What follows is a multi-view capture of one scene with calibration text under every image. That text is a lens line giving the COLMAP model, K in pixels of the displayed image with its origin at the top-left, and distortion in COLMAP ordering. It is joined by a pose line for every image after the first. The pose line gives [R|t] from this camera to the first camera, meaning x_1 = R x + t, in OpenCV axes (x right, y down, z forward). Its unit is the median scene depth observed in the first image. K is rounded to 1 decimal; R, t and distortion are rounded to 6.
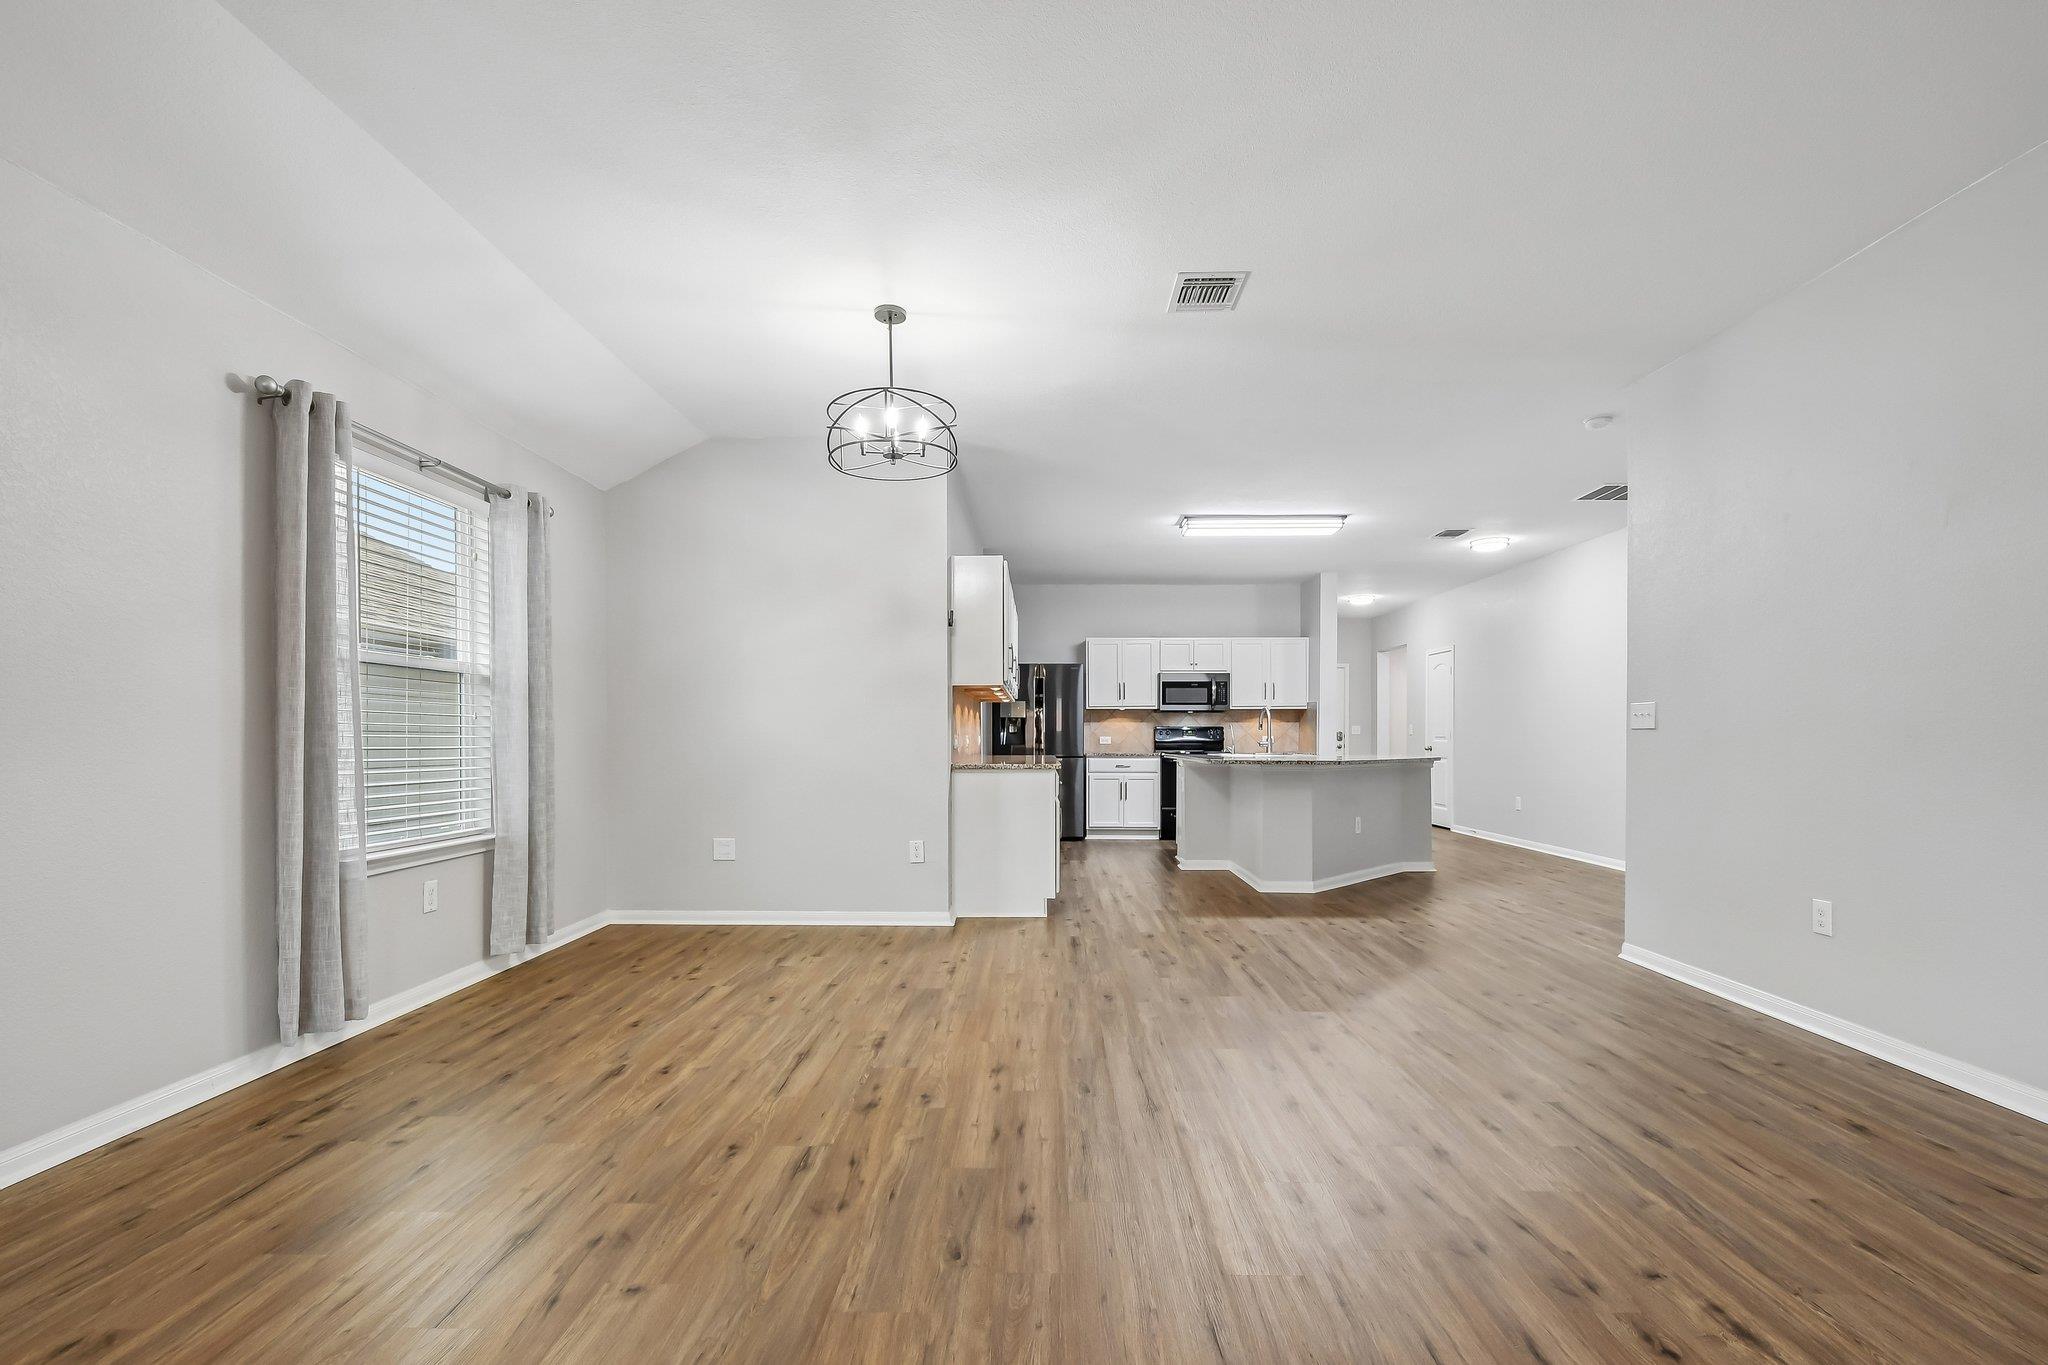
lens RADIAL K [[916.5, 0, 1027.4], [0, 916.5, 740.8], [0, 0, 1]] dist [-0.000382, -0.000176]
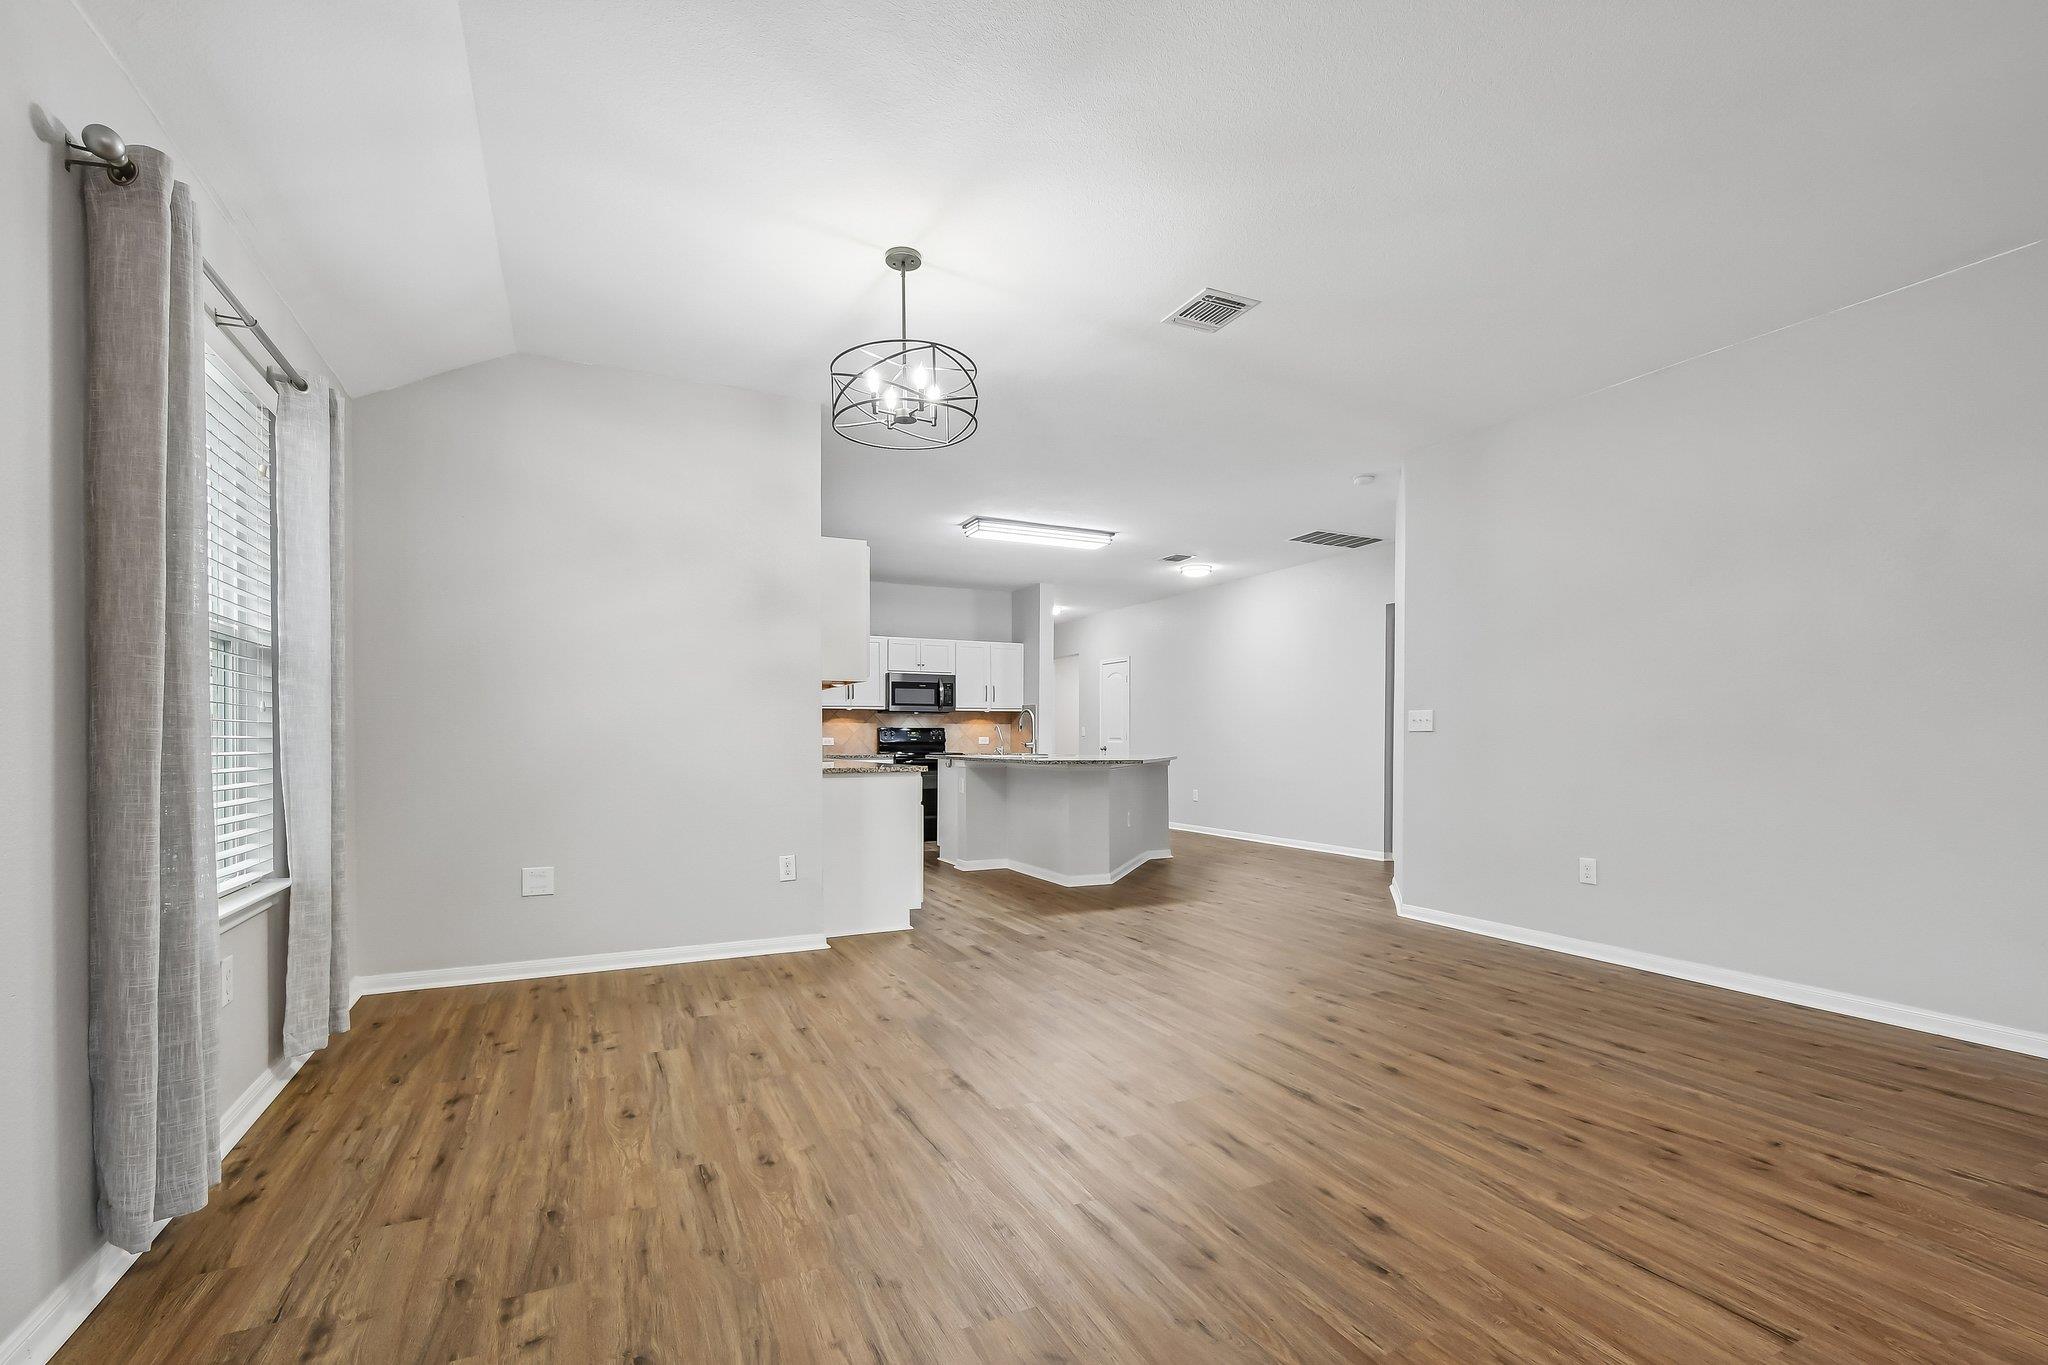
lens RADIAL K [[916.5, 0, 1027.4], [0, 916.5, 740.8], [0, 0, 1]] dist [-0.000382, -0.000176]
pose [[0.890548, -0.001588, 0.454887, -0.331251], [0.002190, 0.999997, -0.000796, -0.000146], [-0.454884, 0.001705, 0.890549, 0.117624]]
